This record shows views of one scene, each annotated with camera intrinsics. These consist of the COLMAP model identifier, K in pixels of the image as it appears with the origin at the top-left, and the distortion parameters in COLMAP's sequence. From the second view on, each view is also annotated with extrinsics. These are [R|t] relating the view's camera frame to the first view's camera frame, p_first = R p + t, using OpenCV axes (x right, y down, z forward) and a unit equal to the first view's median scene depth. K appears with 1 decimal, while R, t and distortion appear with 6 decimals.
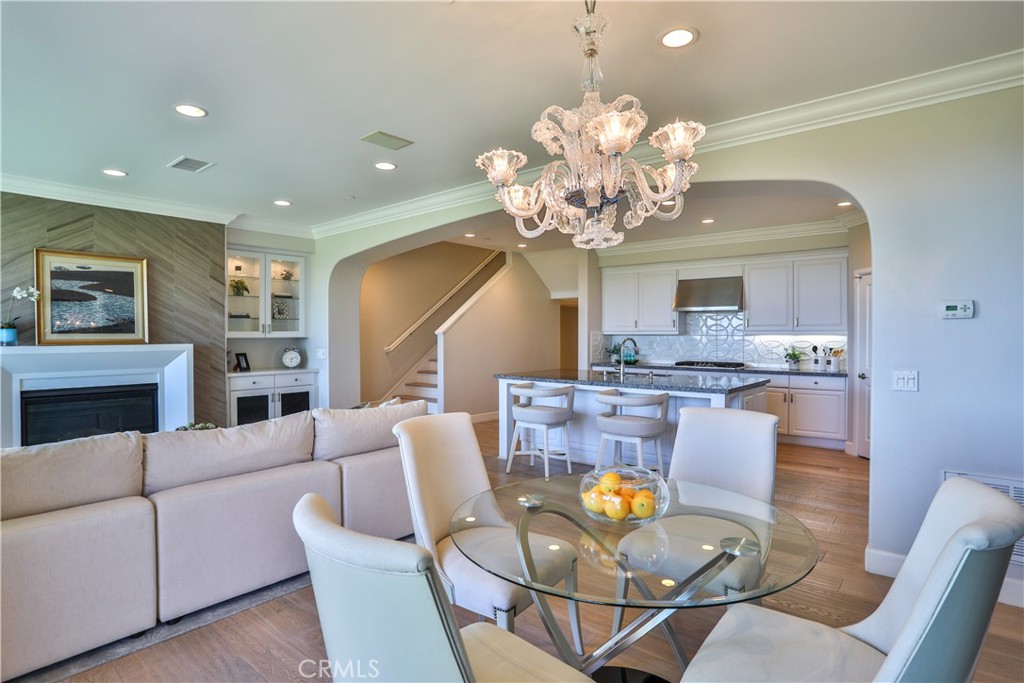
lens RADIAL K [[540.7, 0, 507.1], [0, 540.7, 335.6], [0, 0, 1]] dist [-0.005255, 0.000534]
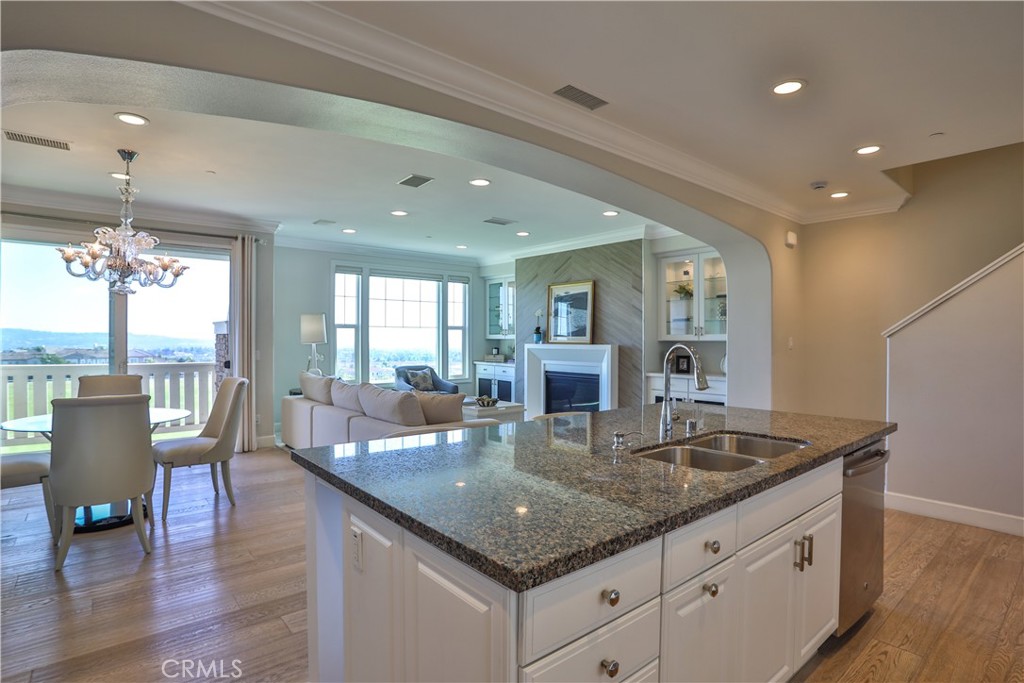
lens RADIAL K [[529.6, 0, 512.0], [0, 529.6, 341.5], [0, 0, 1]] dist [-0.066188, 0.032627]
pose [[-0.163157, 0.004634, -0.986589, 0.635495], [-0.005507, 0.999969, 0.005608, 0.002121], [0.986585, 0.006348, -0.163126, 0.981884]]
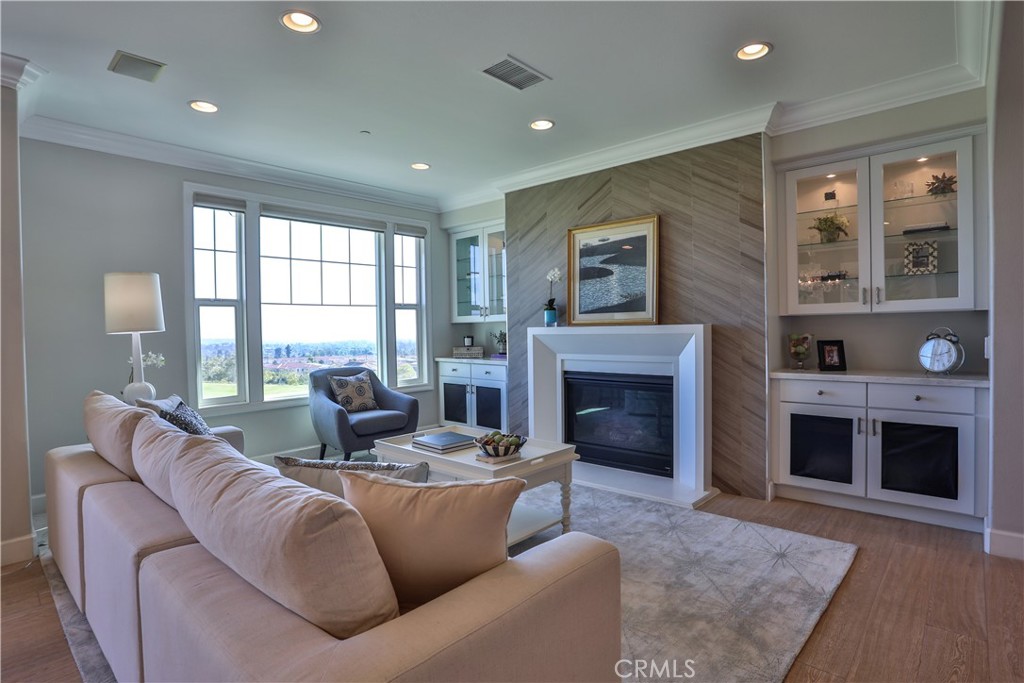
lens RADIAL K [[529.6, 0, 512.0], [0, 529.6, 341.5], [0, 0, 1]] dist [-0.066188, 0.032627]
pose [[-0.030801, 0.022338, -0.999276, 0.093544], [0.013289, 0.999671, 0.021937, 0.019649], [0.999437, -0.012604, -0.031088, 0.784322]]
